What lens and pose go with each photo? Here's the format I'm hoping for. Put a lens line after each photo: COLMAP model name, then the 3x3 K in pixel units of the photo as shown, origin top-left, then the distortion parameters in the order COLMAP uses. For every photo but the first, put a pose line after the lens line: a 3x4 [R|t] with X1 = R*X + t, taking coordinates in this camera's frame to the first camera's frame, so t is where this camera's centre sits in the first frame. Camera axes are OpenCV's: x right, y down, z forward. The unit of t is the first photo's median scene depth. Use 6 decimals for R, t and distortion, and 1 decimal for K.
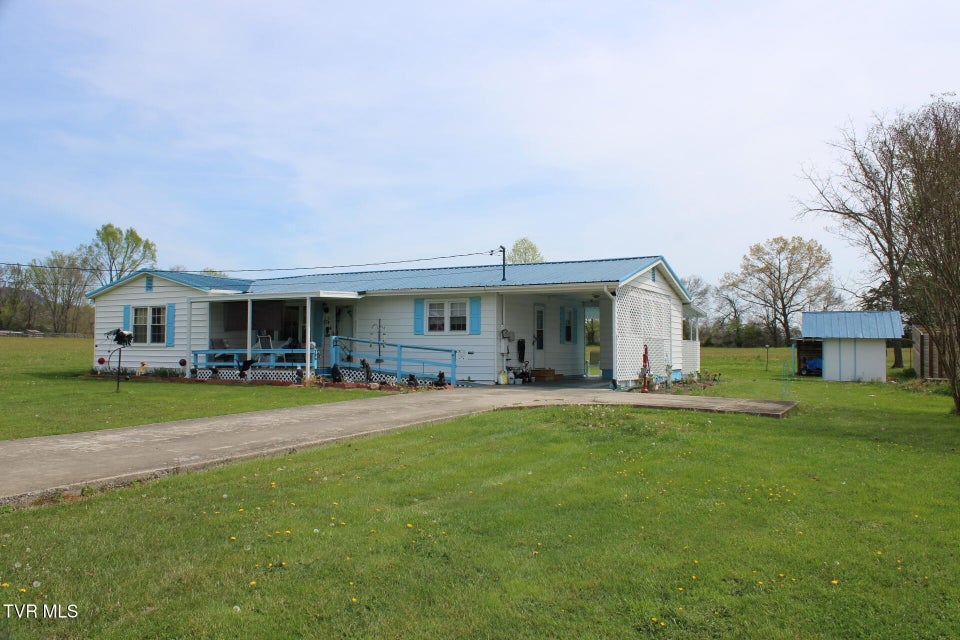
lens RADIAL K [[854.8, 0, 480.0], [0, 854.8, 320.0], [0, 0, 1]] dist [-0.105342, 0.003091]
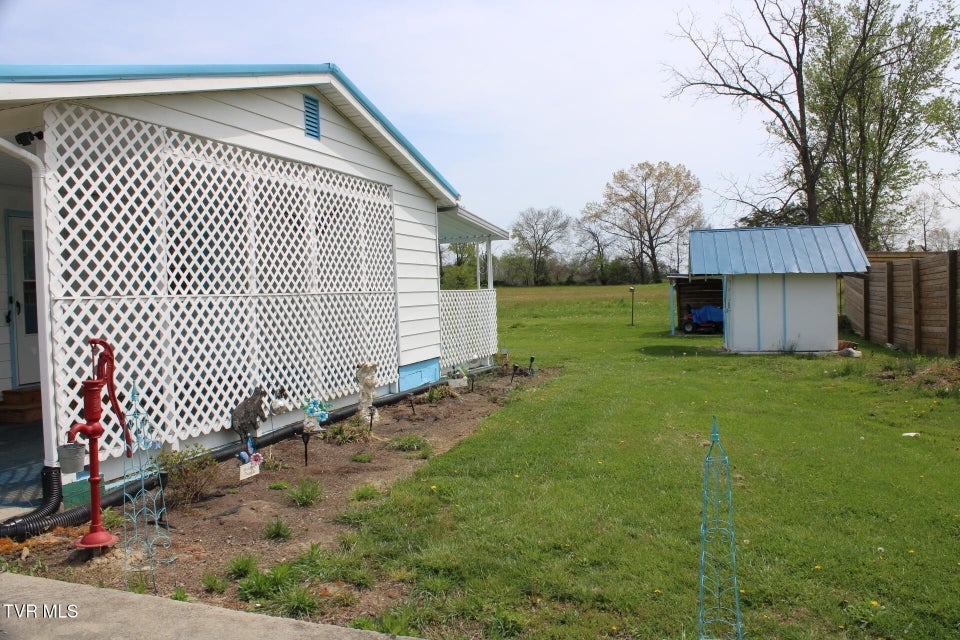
lens RADIAL K [[854.8, 0, 480.0], [0, 854.8, 320.0], [0, 0, 1]] dist [-0.105342, 0.003091]
pose [[0.988398, -0.040579, 0.146362, 0.112713], [0.030565, 0.997076, 0.070032, 0.004715], [-0.148776, -0.064746, 0.986749, 0.326029]]
